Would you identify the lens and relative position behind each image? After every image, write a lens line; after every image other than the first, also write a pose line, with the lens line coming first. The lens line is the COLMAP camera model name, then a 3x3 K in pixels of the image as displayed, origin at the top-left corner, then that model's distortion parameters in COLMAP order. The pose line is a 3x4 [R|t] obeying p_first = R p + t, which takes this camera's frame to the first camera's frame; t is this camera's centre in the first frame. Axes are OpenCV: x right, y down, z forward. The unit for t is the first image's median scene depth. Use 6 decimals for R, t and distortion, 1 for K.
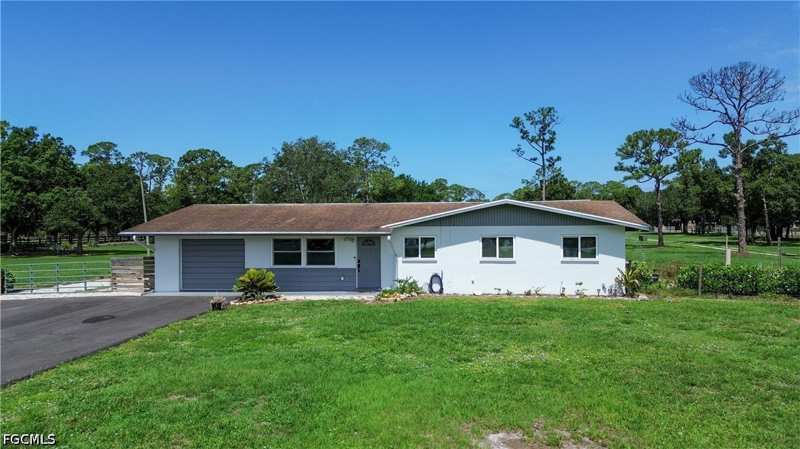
lens RADIAL K [[567.3, 0, 400.4], [0, 567.3, 223.5], [0, 0, 1]] dist [0.053062, -0.024306]
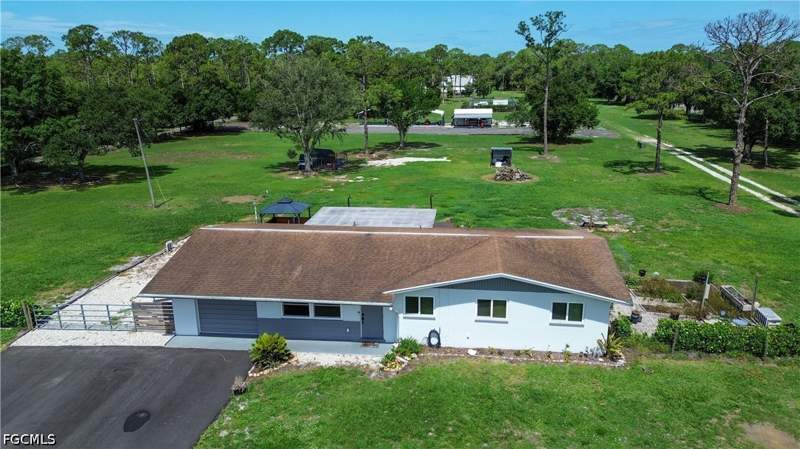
lens RADIAL K [[567.3, 0, 399.0], [0, 567.3, 223.4], [0, 0, 1]] dist [0.053062, -0.024306]
pose [[0.999997, 0.000273, 0.002544, -0.007520], [-0.000932, 0.964786, 0.263034, -0.386954], [-0.002382, -0.263035, 0.964783, 0.003157]]
